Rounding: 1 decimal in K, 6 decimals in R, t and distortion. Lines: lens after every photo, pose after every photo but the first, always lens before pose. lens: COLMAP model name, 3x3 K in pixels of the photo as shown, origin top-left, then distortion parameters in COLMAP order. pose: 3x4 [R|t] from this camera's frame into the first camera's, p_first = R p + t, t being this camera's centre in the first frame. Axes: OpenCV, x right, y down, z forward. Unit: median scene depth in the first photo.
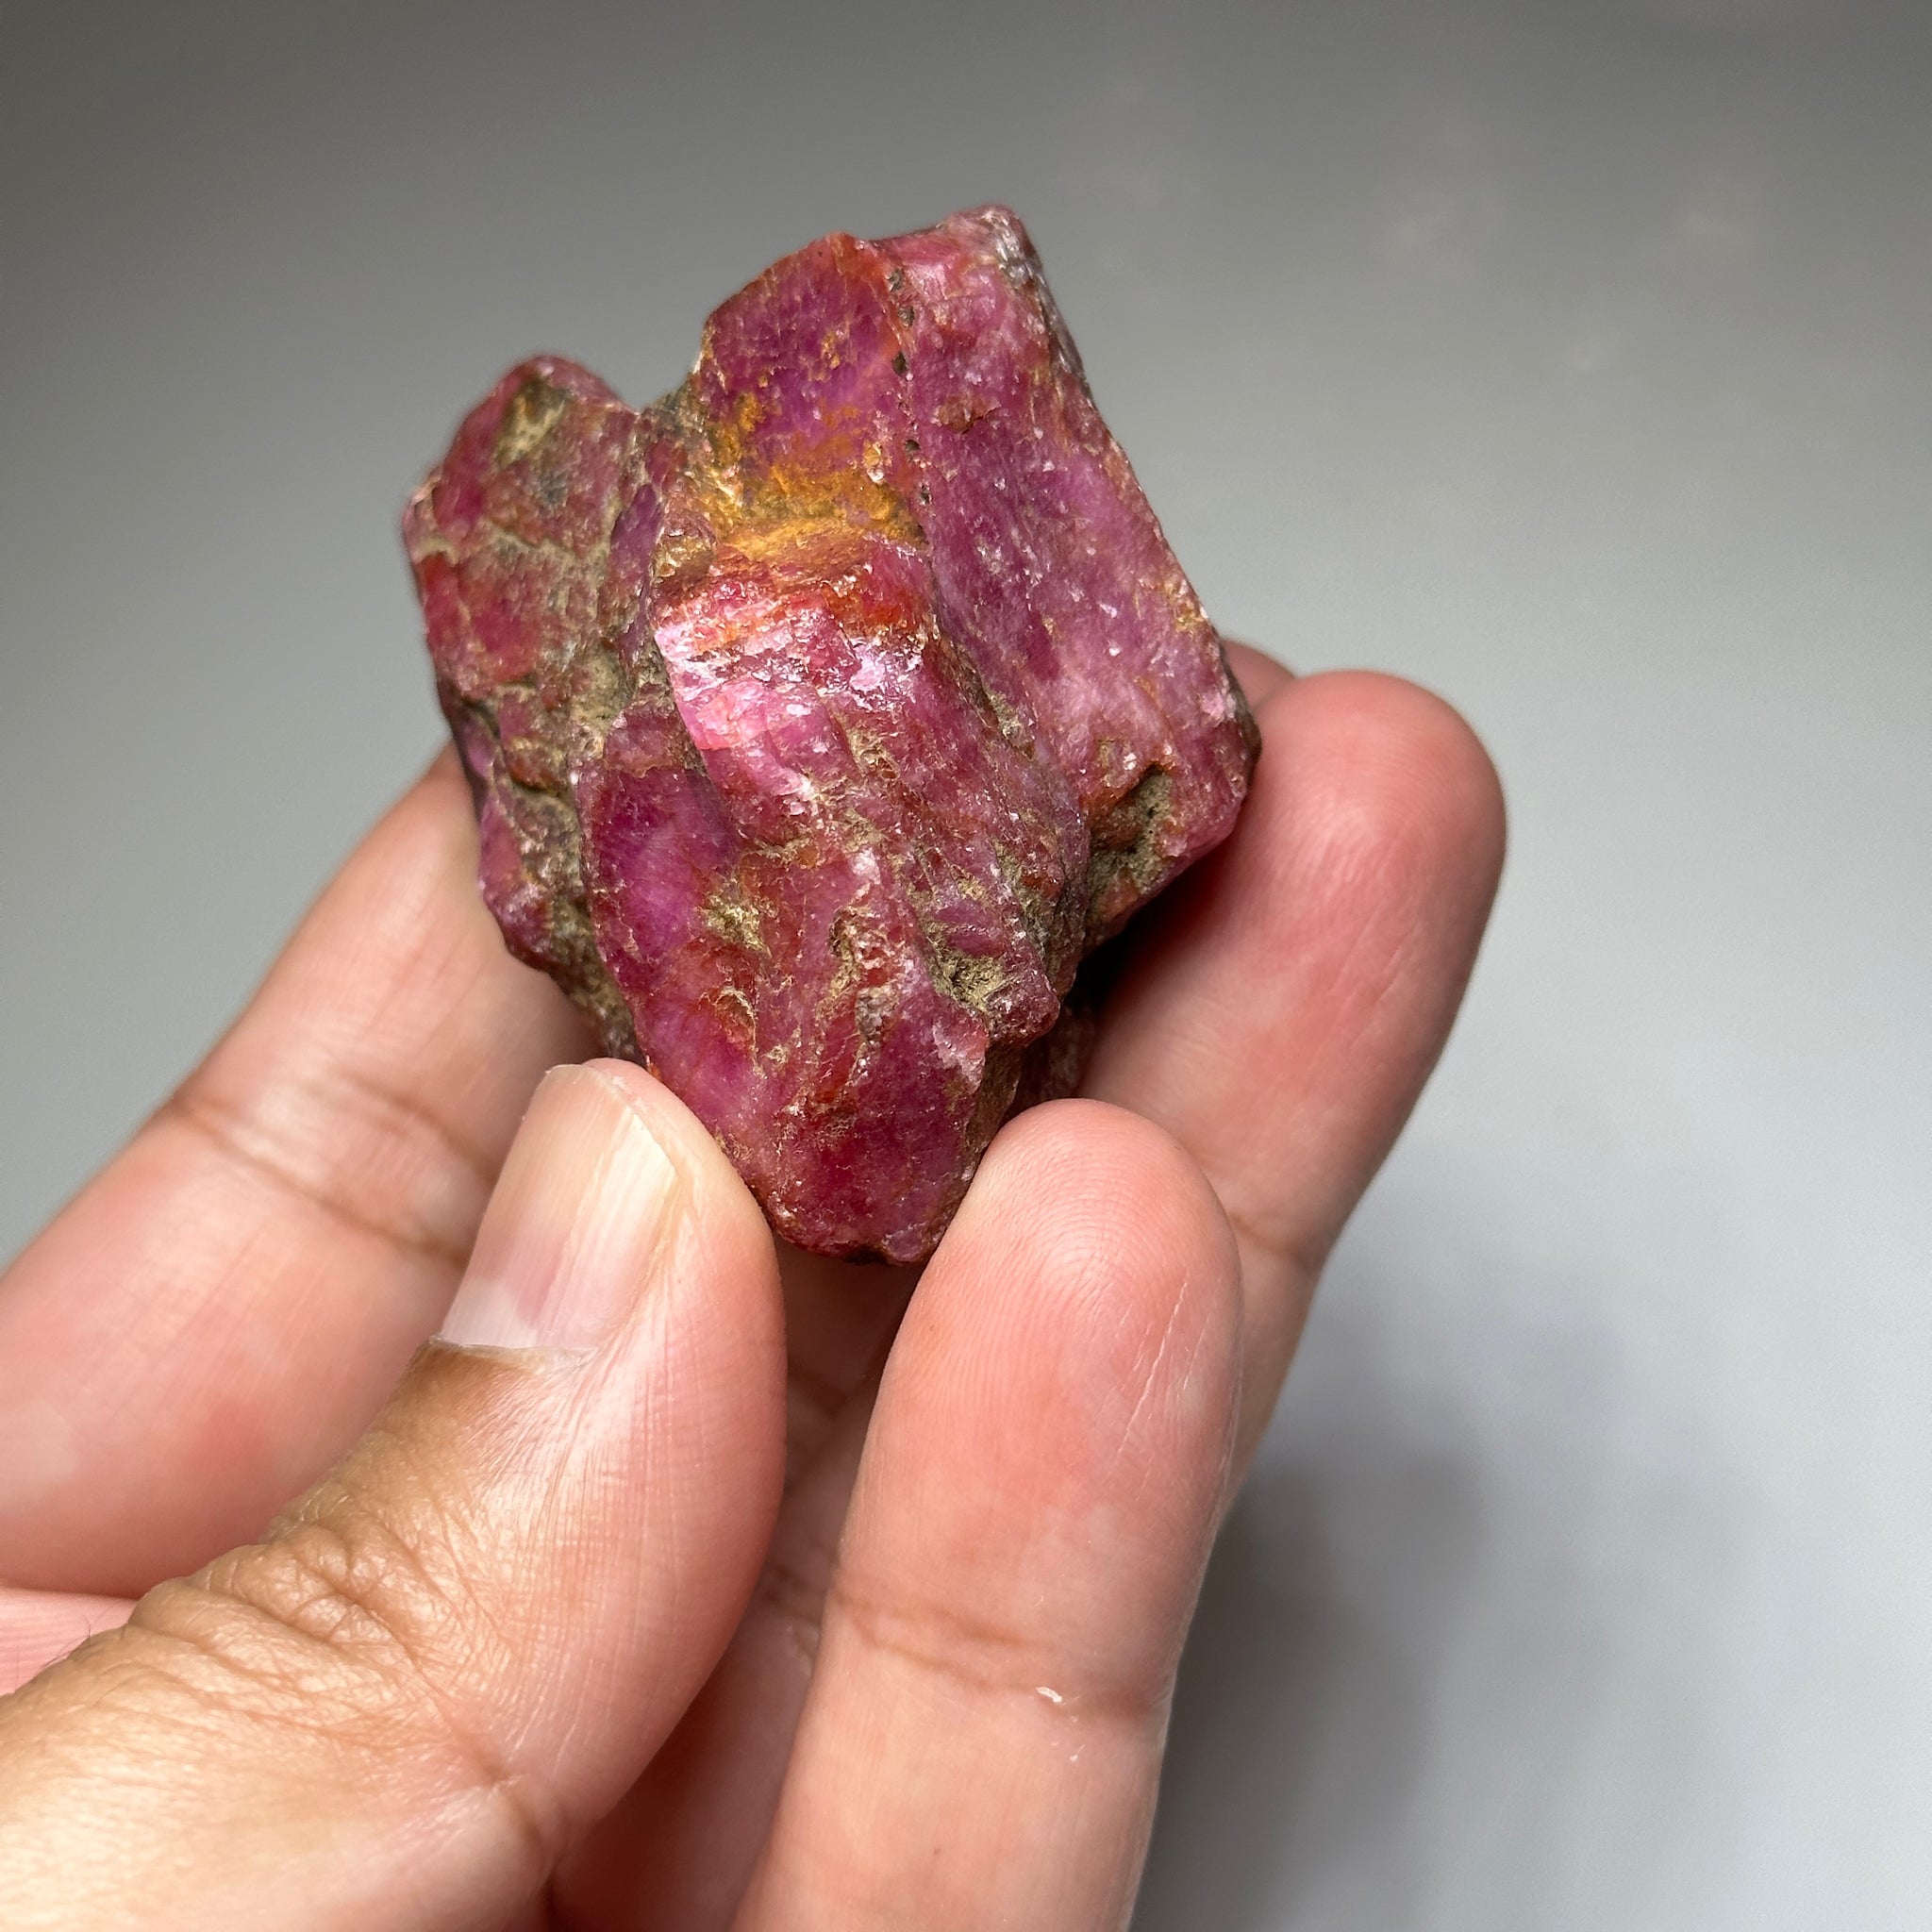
lens RADIAL K [[3792.0, 0, 929.8], [0, 3792.0, 949.1], [0, 0, 1]] dist [0.132620, 0.001096]
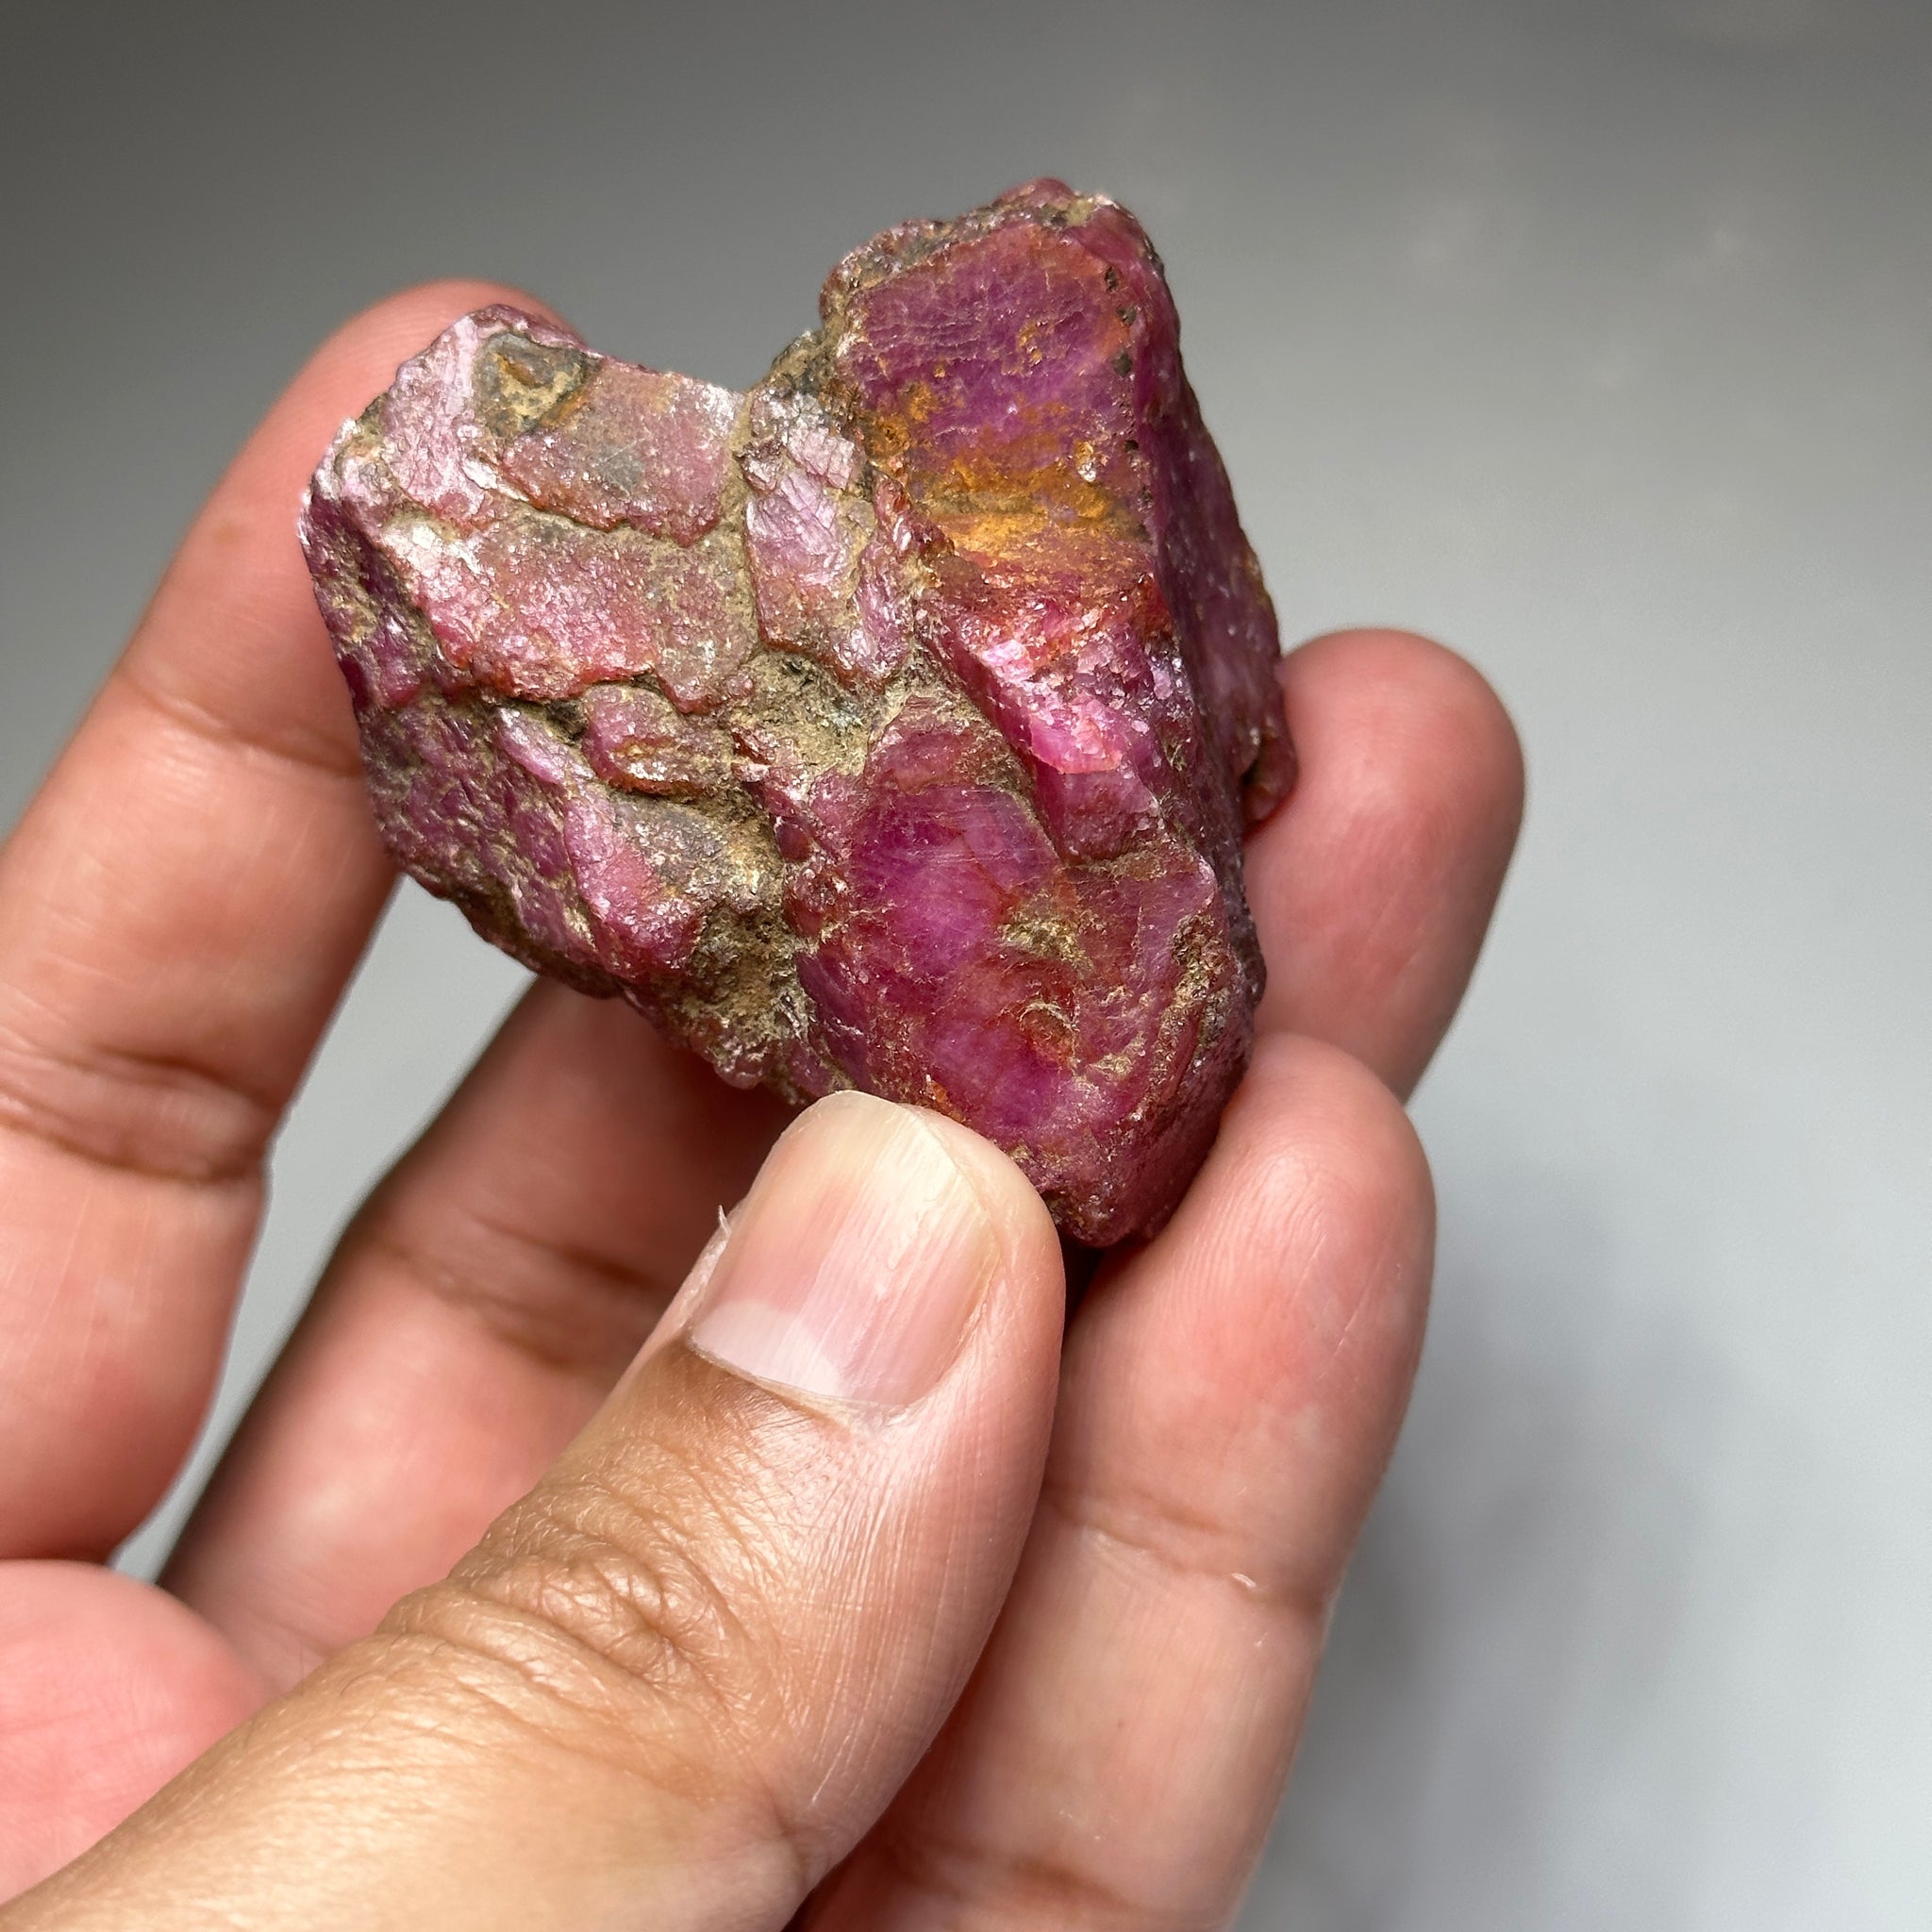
lens RADIAL K [[3792.0, 0, 929.8], [0, 3792.0, 949.1], [0, 0, 1]] dist [0.132620, 0.001096]
pose [[0.757564, -0.114675, 0.642610, -0.703019], [0.038398, 0.990572, 0.131503, -0.133744], [-0.651631, -0.074947, 0.754824, 0.261688]]
